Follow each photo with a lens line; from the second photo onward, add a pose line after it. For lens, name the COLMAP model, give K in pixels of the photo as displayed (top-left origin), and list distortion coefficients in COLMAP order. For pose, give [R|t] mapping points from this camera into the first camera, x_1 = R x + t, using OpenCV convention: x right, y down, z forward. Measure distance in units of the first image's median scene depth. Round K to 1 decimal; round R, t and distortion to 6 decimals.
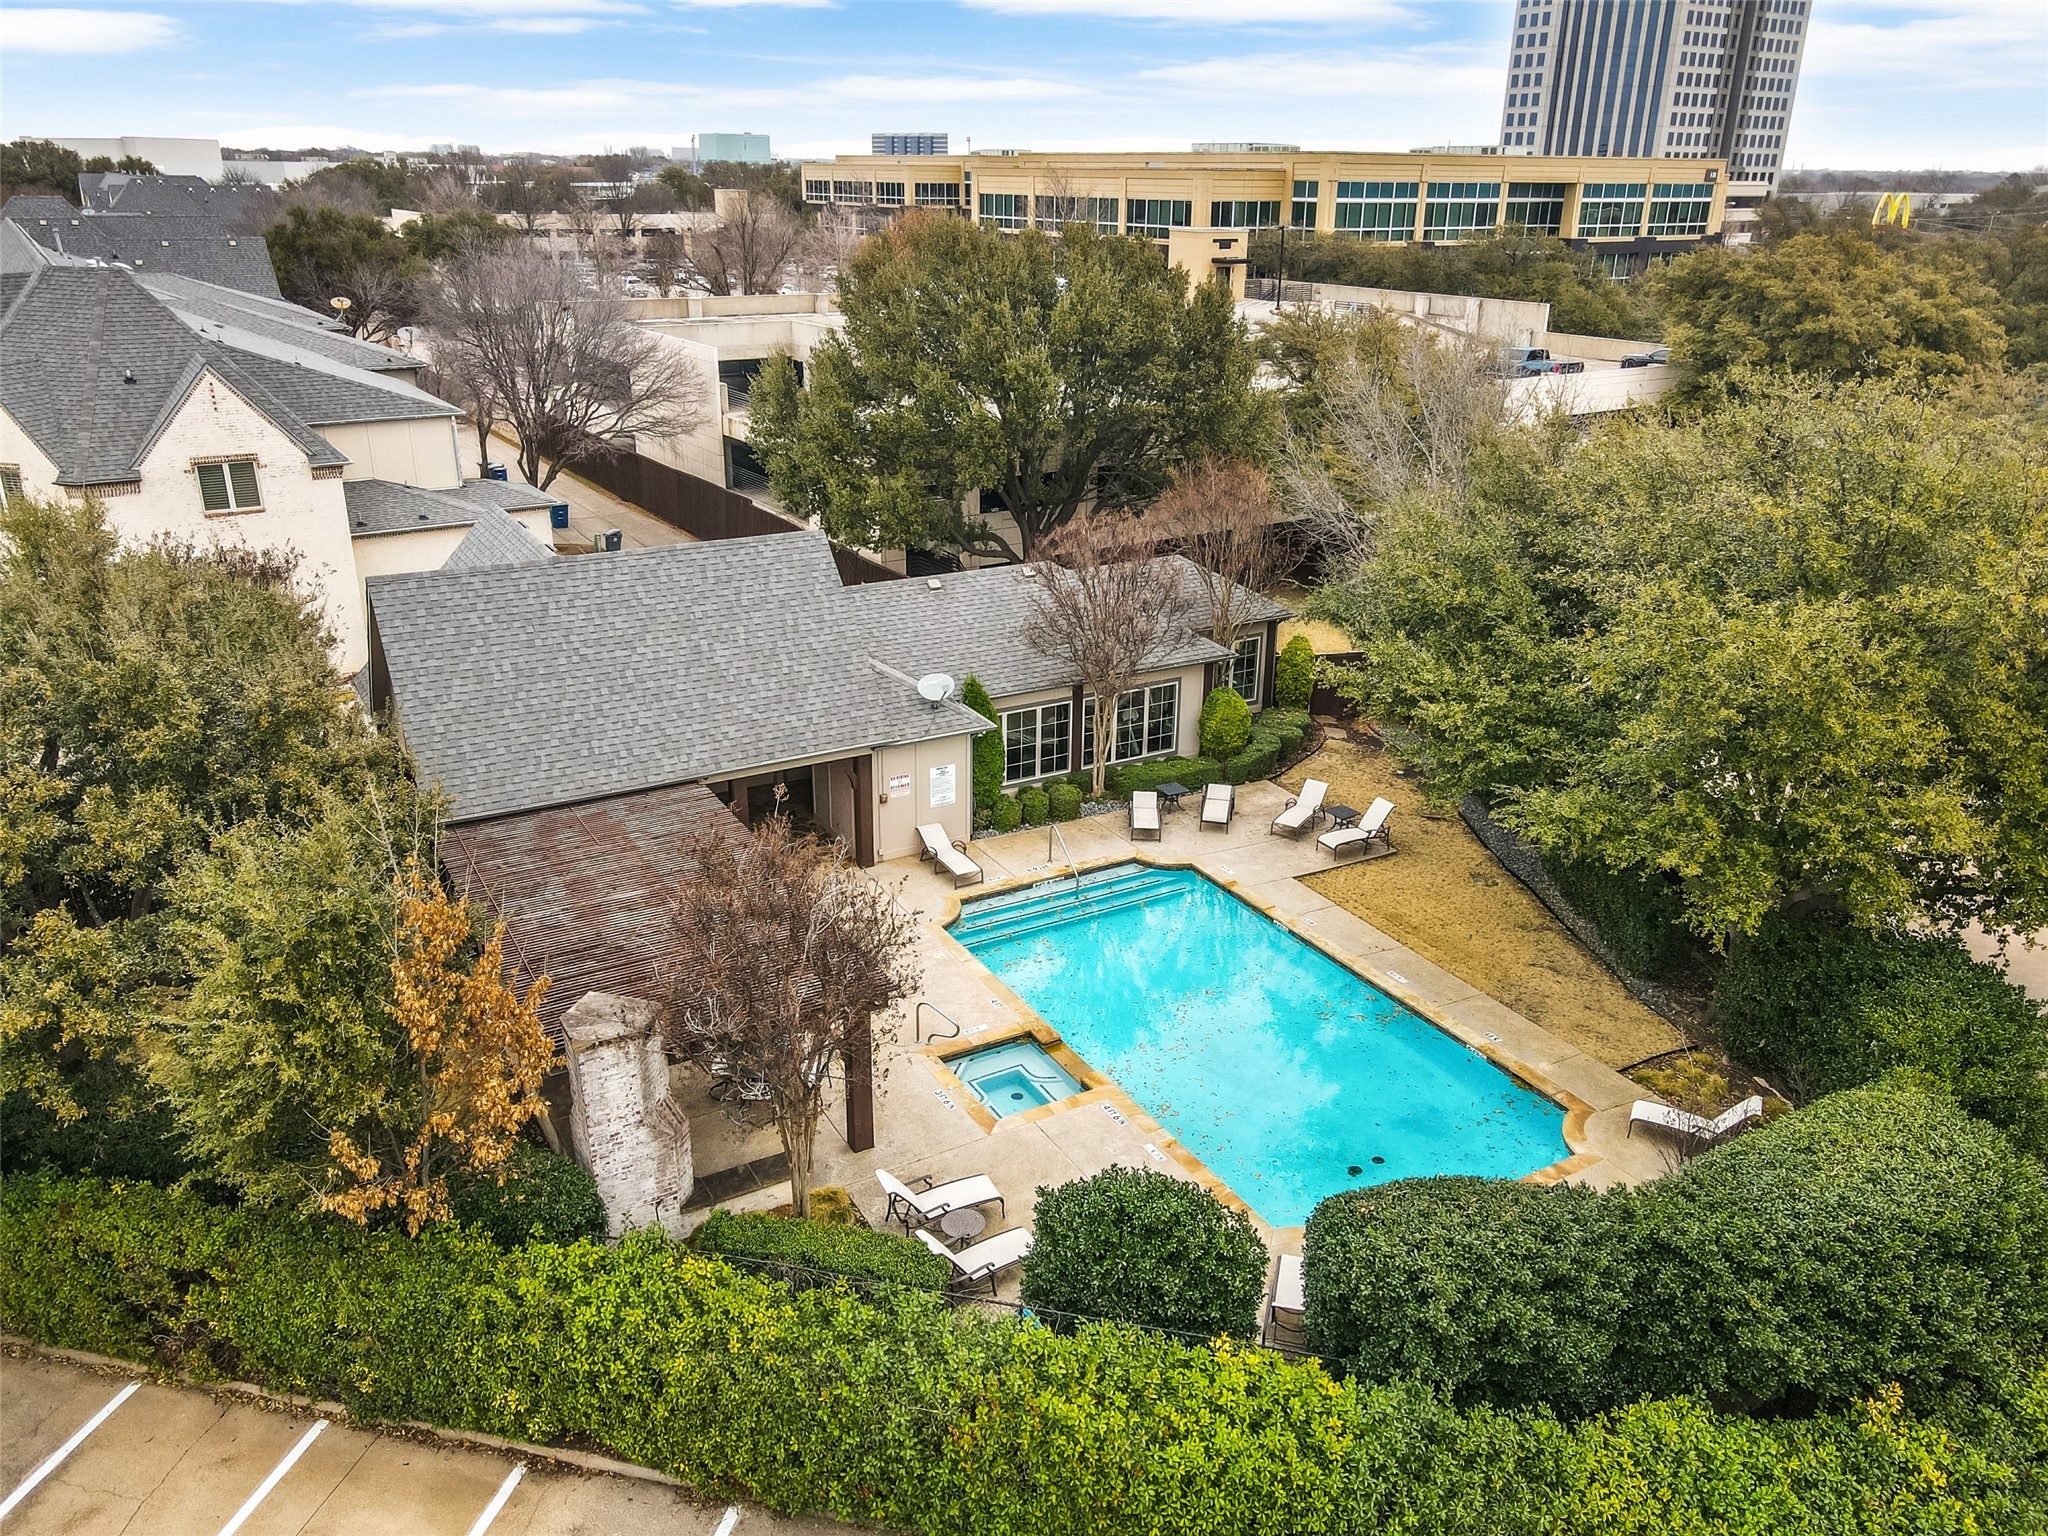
lens RADIAL K [[1493.7, 0, 1028.4], [0, 1493.7, 764.7], [0, 0, 1]] dist [0.011836, 0.007975]
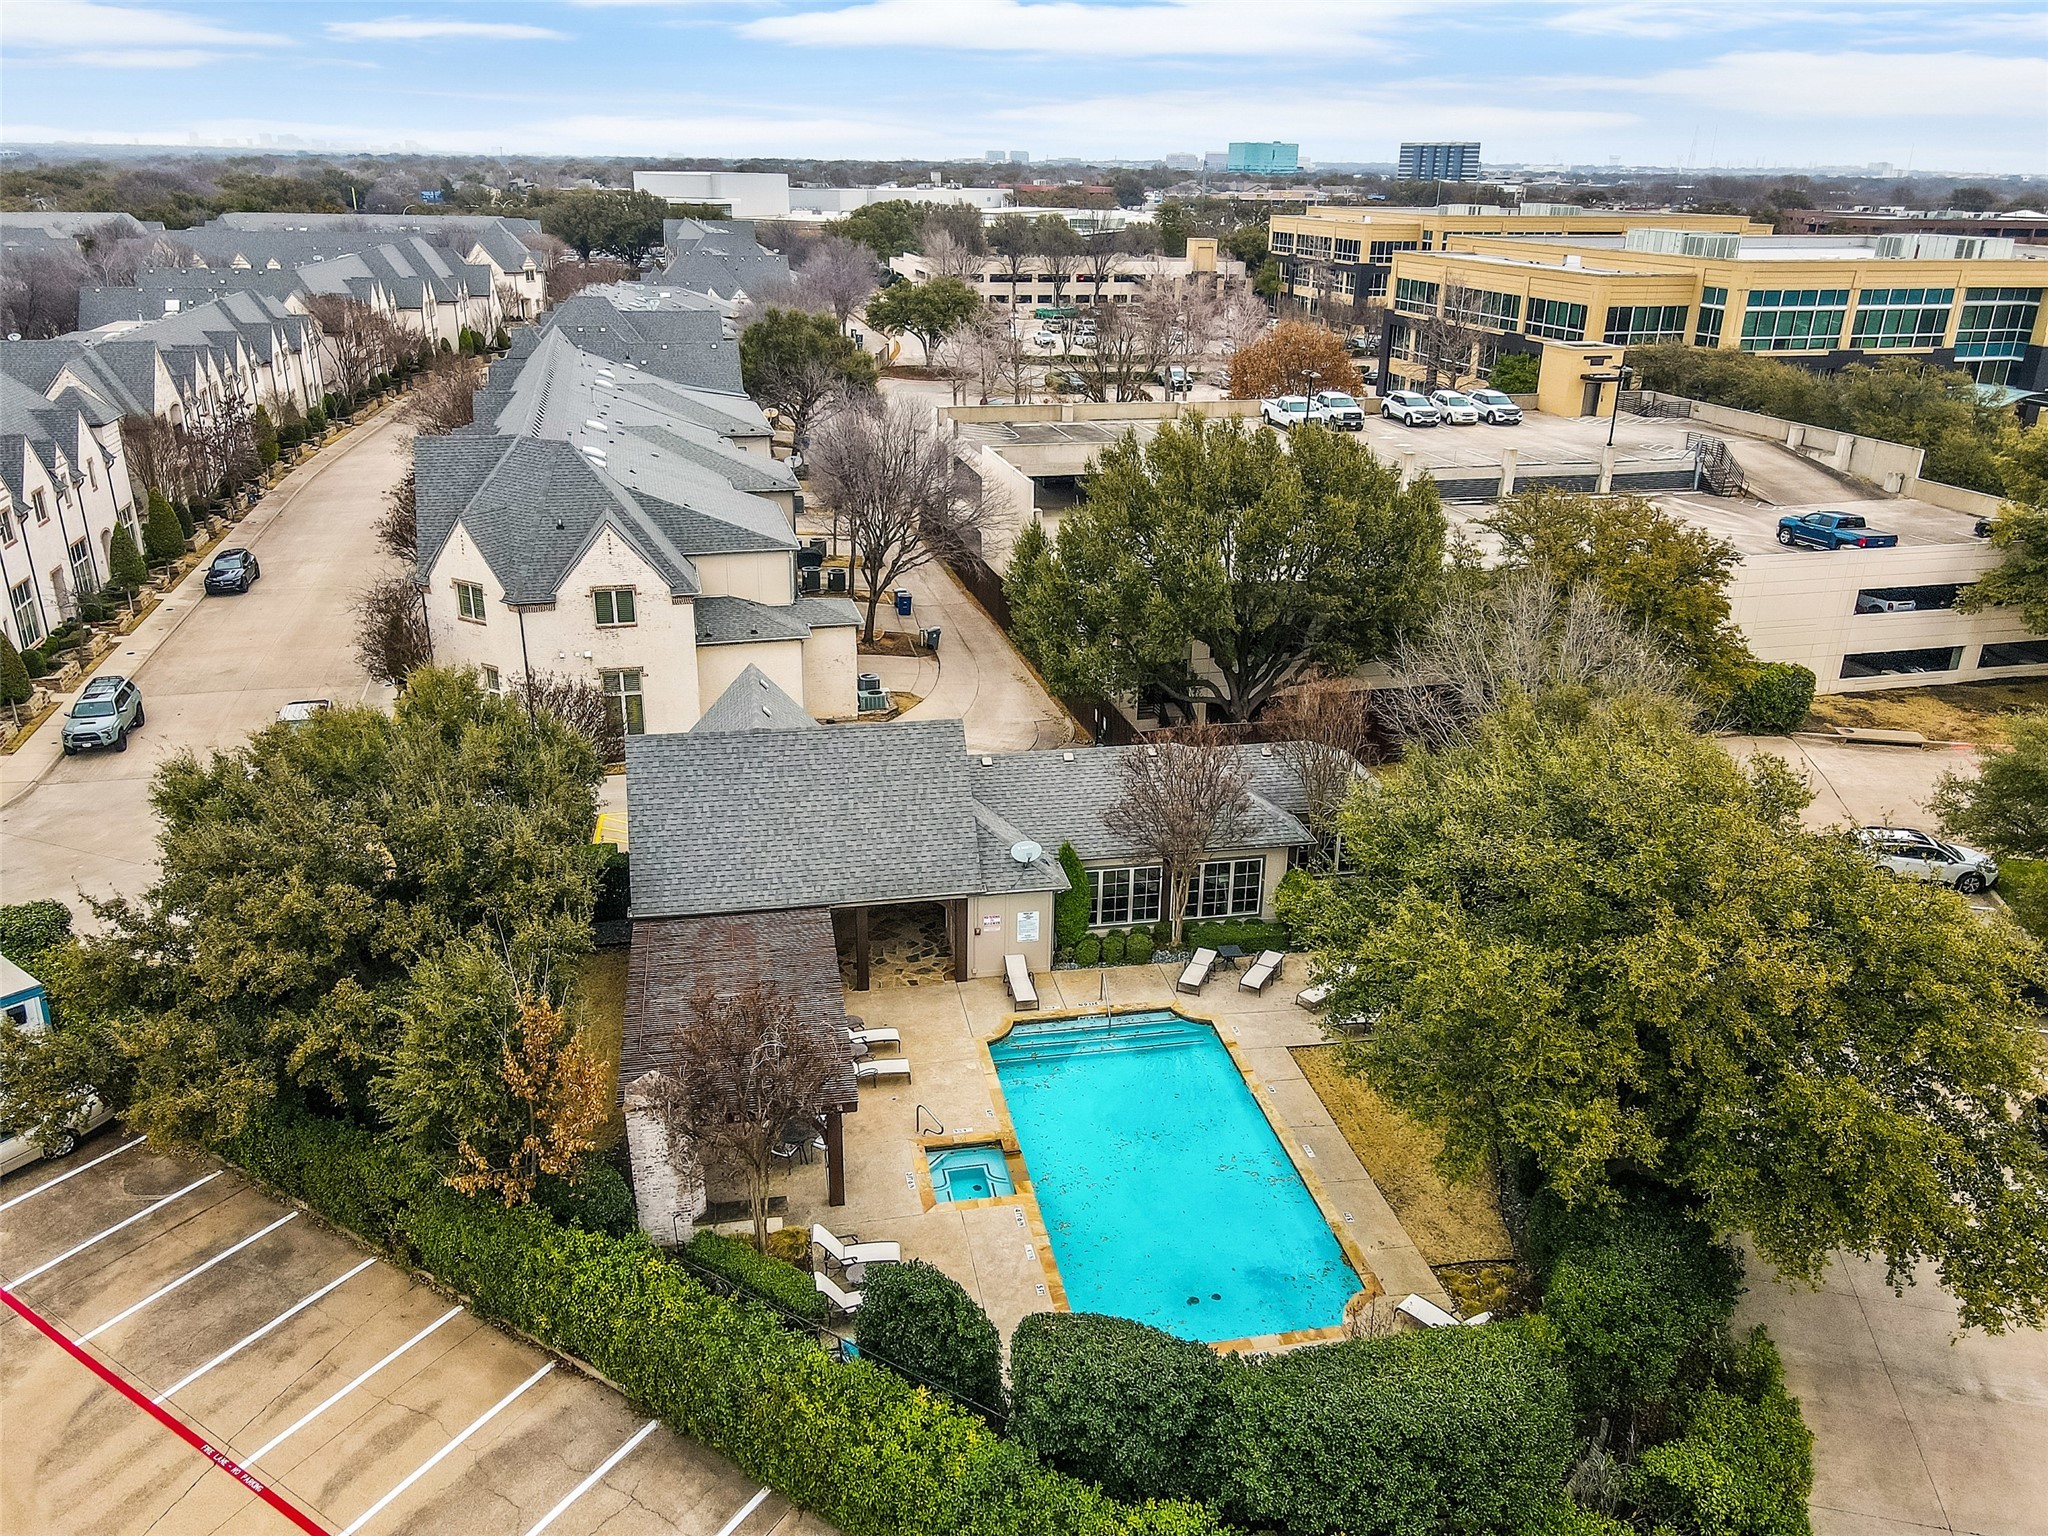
lens RADIAL K [[1493.7, 0, 1028.4], [0, 1493.7, 764.7], [0, 0, 1]] dist [0.011836, 0.007975]
pose [[0.946845, 0.120772, -0.298158, 0.309057], [-0.121225, 0.992479, 0.017043, -0.145905], [0.297974, 0.020007, 0.954364, -0.222743]]
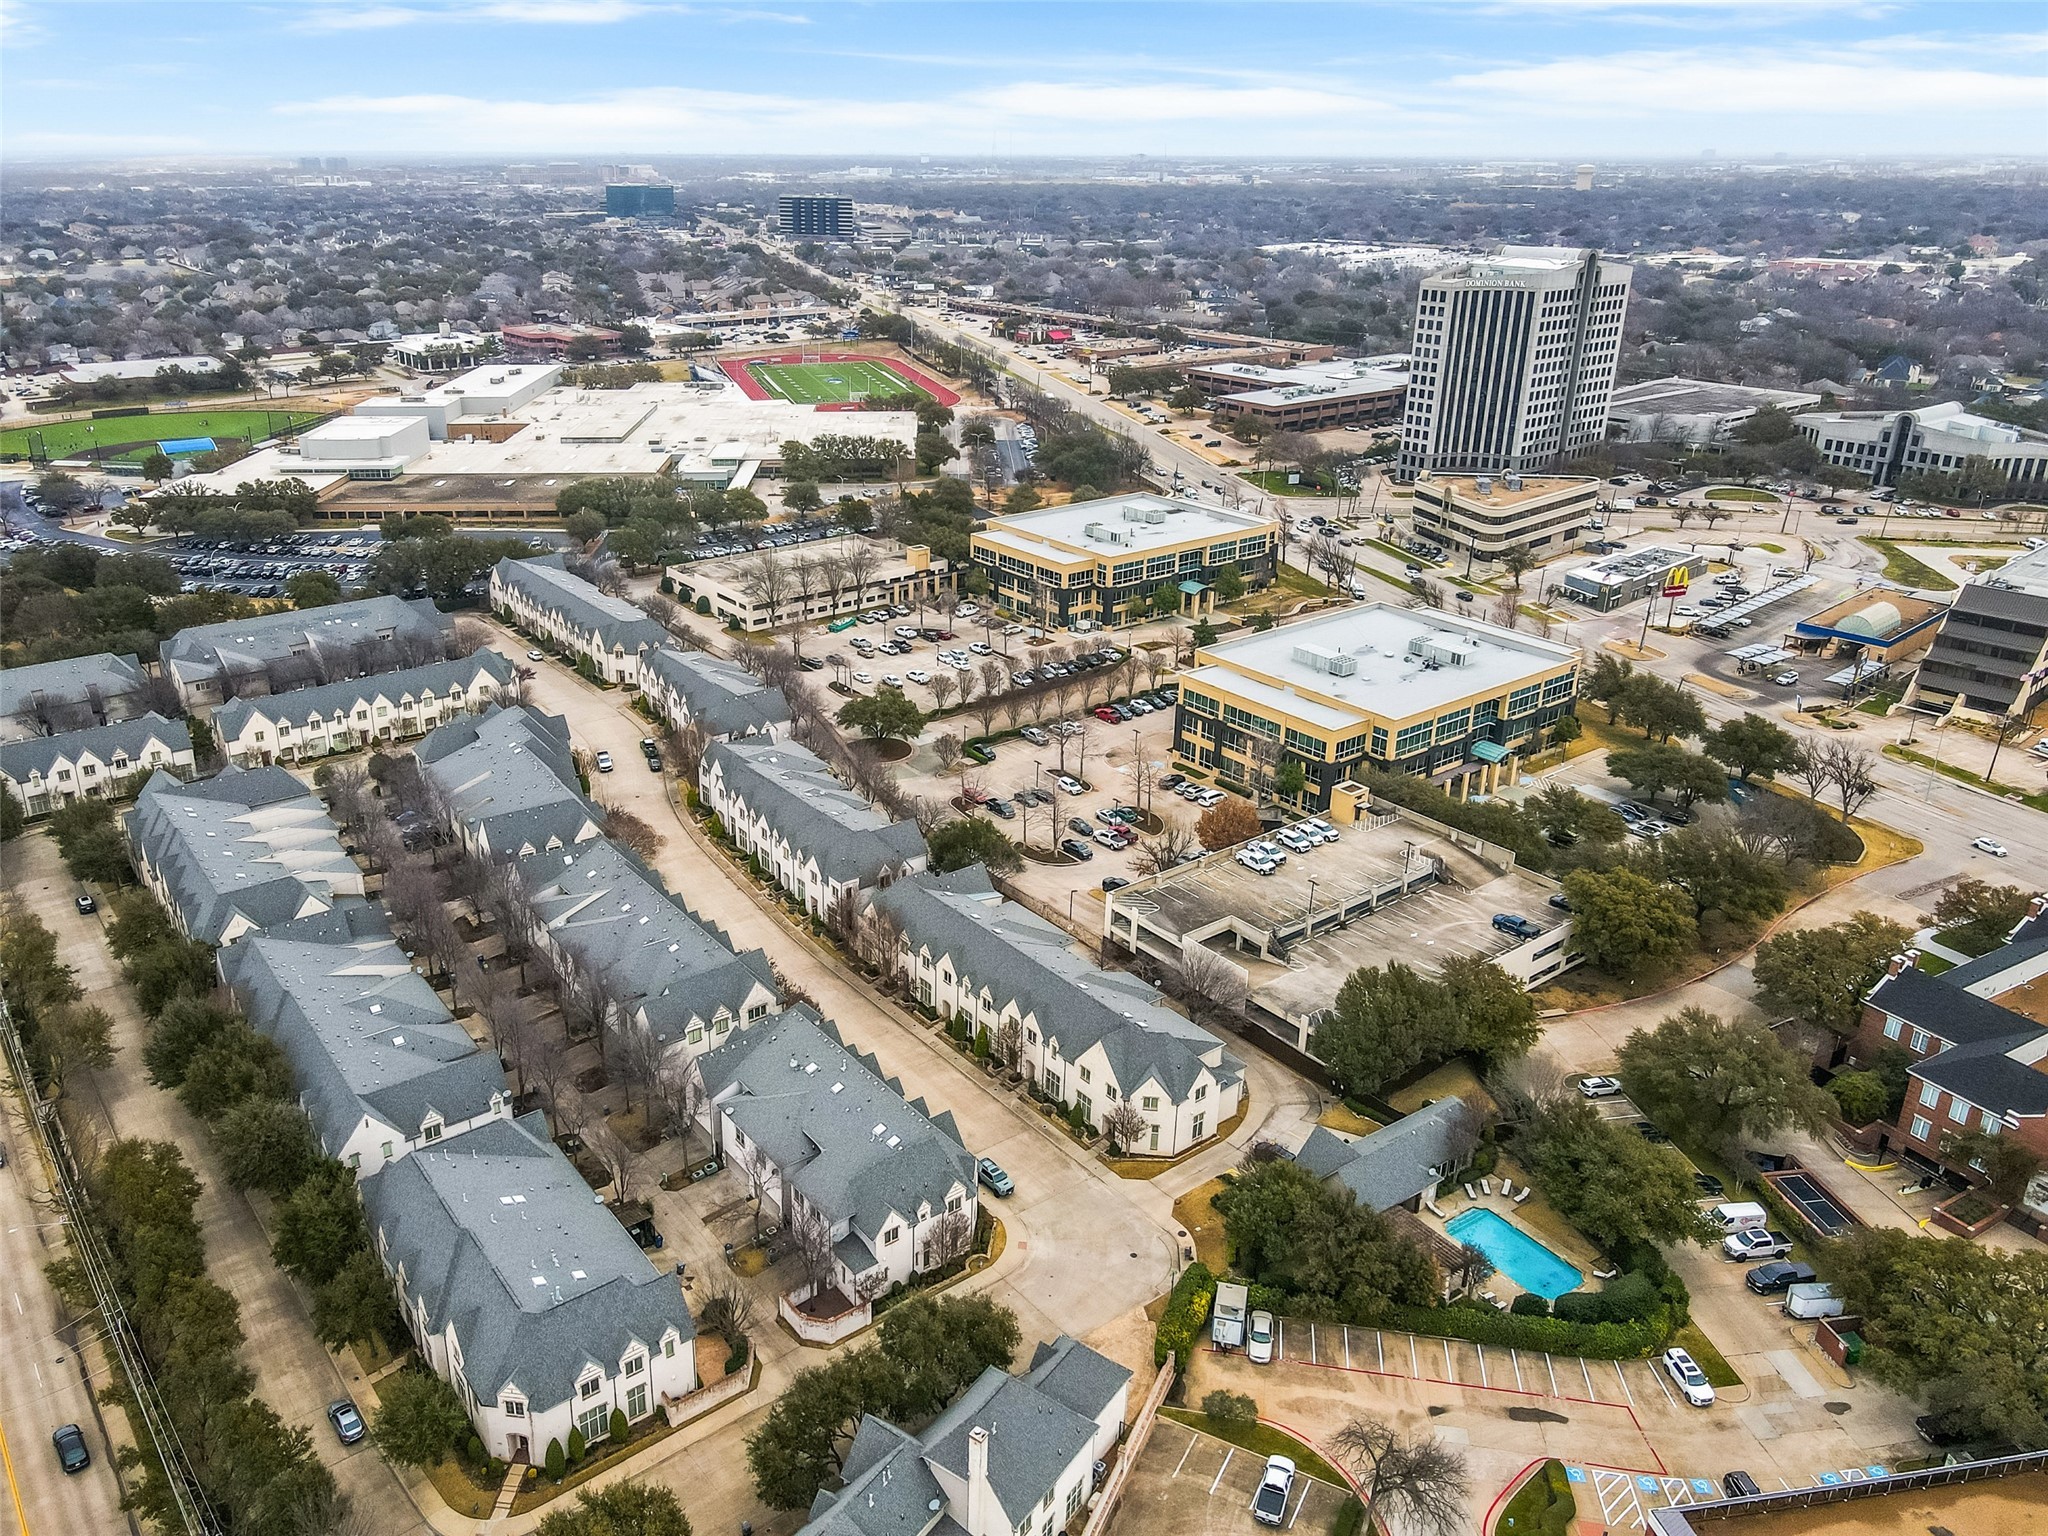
lens RADIAL K [[1493.7, 0, 1028.4], [0, 1493.7, 764.7], [0, 0, 1]] dist [0.011836, 0.007975]
pose [[0.995754, -0.032166, 0.086256, -1.554430], [0.030976, 0.999406, 0.015110, -1.329614], [-0.086690, -0.012374, 0.996158, -3.207265]]
